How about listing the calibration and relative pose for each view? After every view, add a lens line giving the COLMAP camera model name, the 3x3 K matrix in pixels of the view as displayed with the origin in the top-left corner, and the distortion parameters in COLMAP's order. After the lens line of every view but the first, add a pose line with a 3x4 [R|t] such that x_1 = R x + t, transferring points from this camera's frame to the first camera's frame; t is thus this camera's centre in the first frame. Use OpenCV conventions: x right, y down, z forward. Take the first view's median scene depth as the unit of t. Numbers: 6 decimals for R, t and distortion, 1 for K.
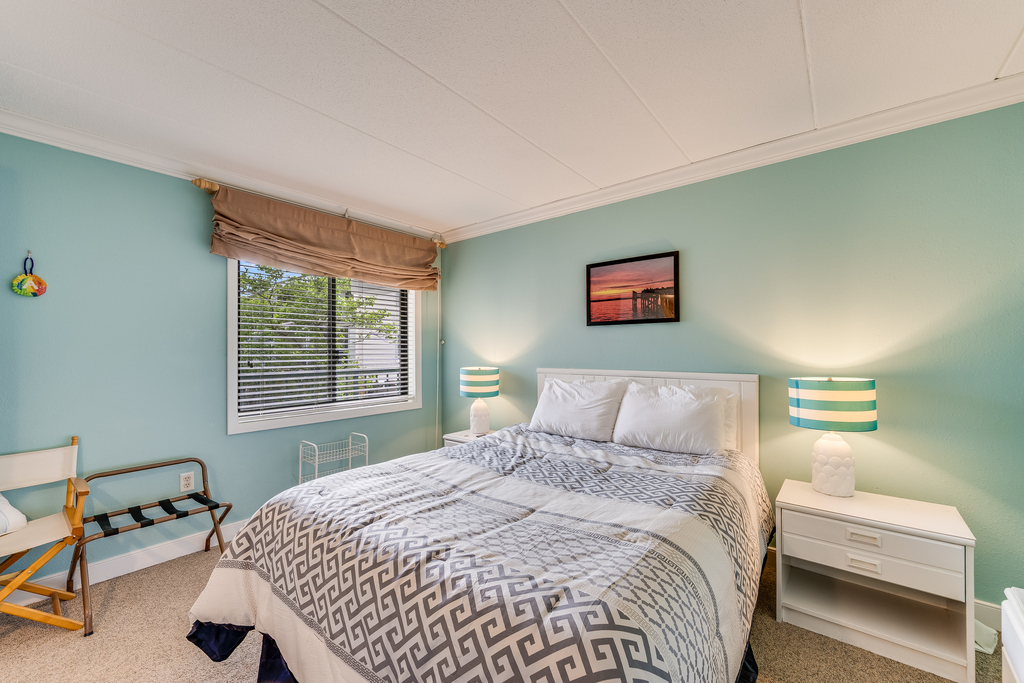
lens RADIAL K [[410.0, 0, 512.3], [0, 410.0, 341.5], [0, 0, 1]] dist [0.014383, 0.000104]
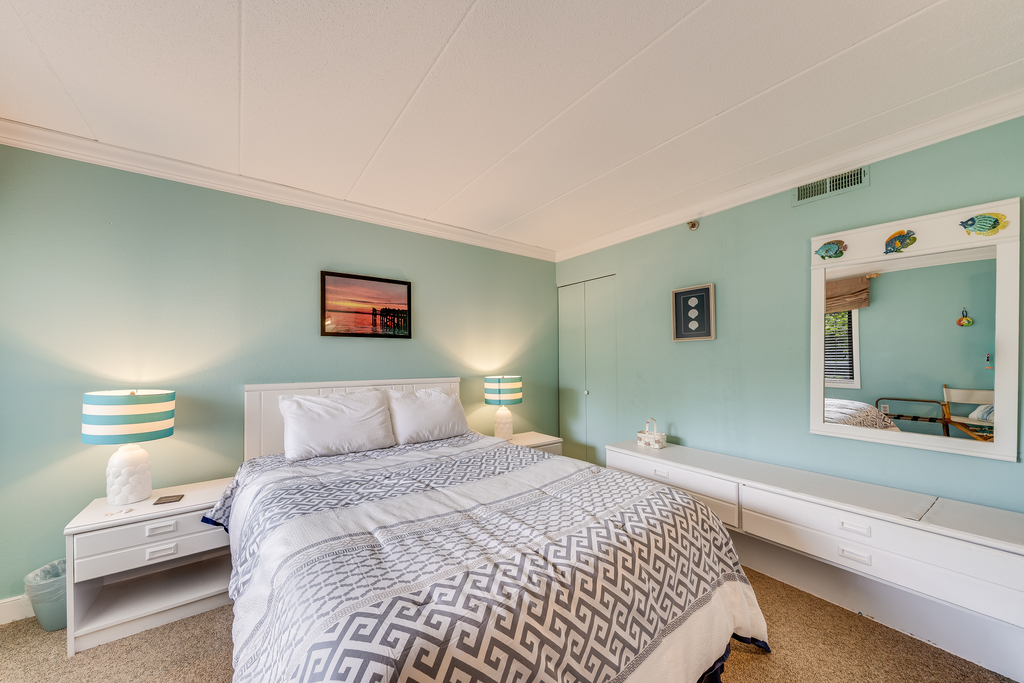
lens RADIAL K [[355.6, 0, 491.9], [0, 355.6, 355.4], [0, 0, 1]] dist [0.000386, 0.000066]
pose [[0.270967, 0.010782, 0.962528, -0.568840], [-0.012566, 0.999892, -0.007663, 0.008743], [-0.962507, -0.010019, 0.271073, 0.466754]]
